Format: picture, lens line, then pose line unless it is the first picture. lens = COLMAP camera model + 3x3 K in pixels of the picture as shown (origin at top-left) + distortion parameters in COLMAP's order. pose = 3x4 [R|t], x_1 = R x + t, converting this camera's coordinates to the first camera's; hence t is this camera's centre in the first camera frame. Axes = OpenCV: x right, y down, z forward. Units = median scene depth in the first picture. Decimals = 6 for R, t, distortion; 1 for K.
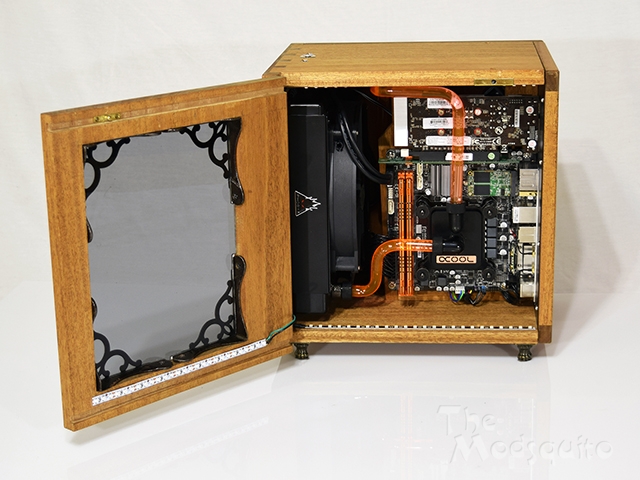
lens RADIAL K [[1290.3, 0, 339.8], [0, 1290.3, 214.3], [0, 0, 1]] dist [-0.078742, 0.000000]
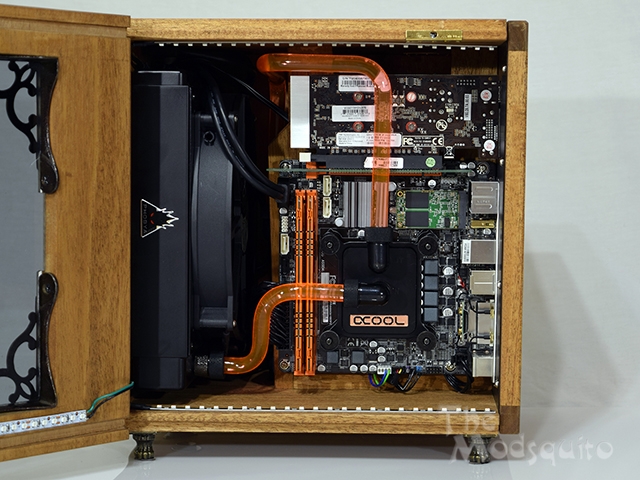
lens RADIAL K [[1576.6, 0, 356.1], [0, 1576.6, 252.5], [0, 0, 1]] dist [0.020065, 0.000000]
pose [[0.997901, 0.023422, 0.060373, 0.028139], [-0.012123, 0.983385, -0.181128, 0.155950], [-0.063612, 0.180016, 0.981605, 0.183672]]
